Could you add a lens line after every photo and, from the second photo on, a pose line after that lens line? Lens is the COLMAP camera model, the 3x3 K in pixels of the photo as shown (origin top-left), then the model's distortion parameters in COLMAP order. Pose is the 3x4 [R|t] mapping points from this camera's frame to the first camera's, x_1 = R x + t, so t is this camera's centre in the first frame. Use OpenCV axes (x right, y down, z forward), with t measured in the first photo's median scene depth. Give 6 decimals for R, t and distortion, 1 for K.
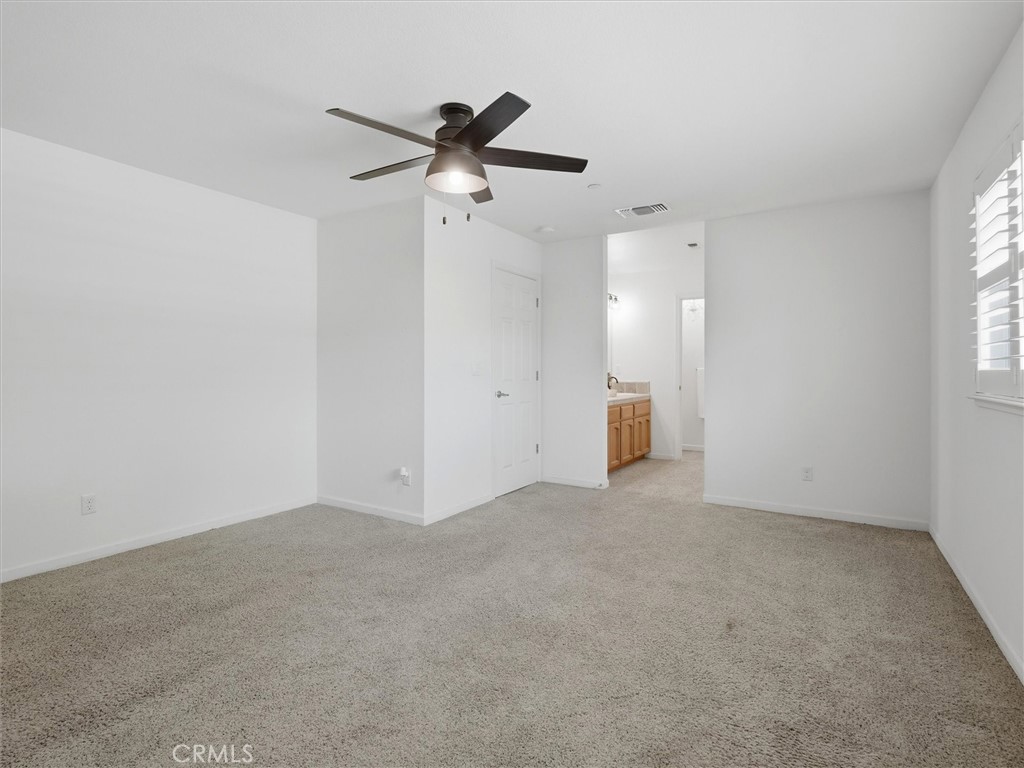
lens RADIAL K [[525.2, 0, 513.4], [0, 525.2, 378.5], [0, 0, 1]] dist [-0.010158, 0.000559]
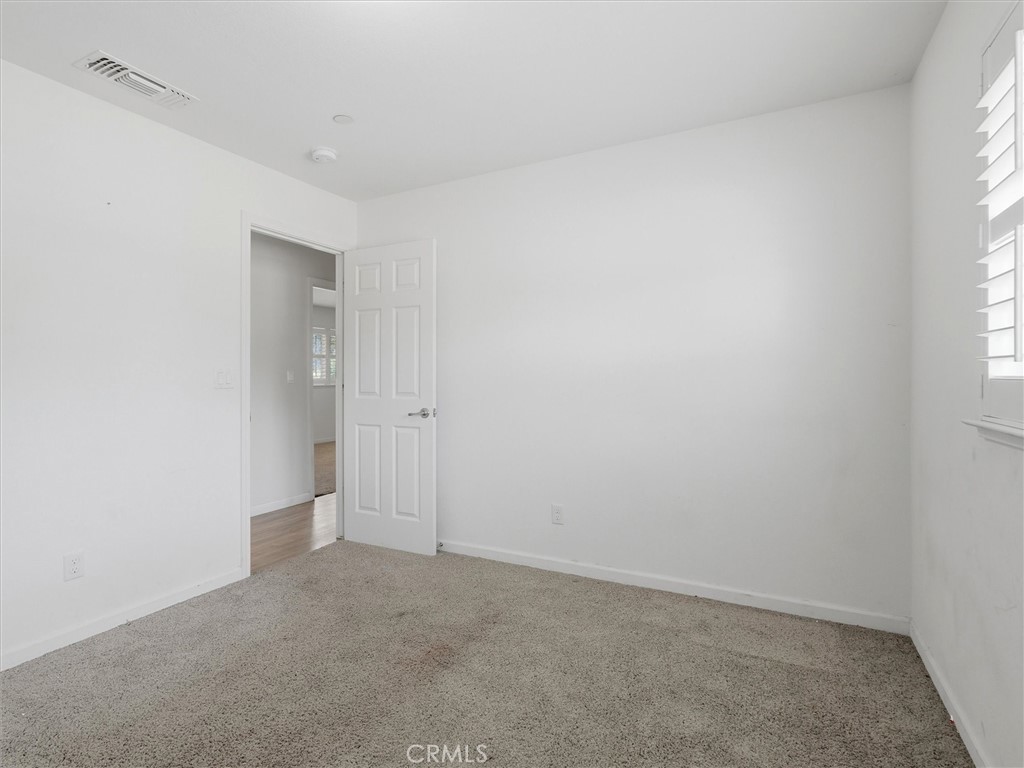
lens RADIAL K [[525.2, 0, 513.4], [0, 525.2, 378.5], [0, 0, 1]] dist [-0.010158, 0.000559]
pose [[0.993722, -0.001125, 0.111871, 0.301574], [0.001570, 0.999991, -0.003894, -0.014535], [-0.111866, 0.004045, 0.993715, 0.483230]]
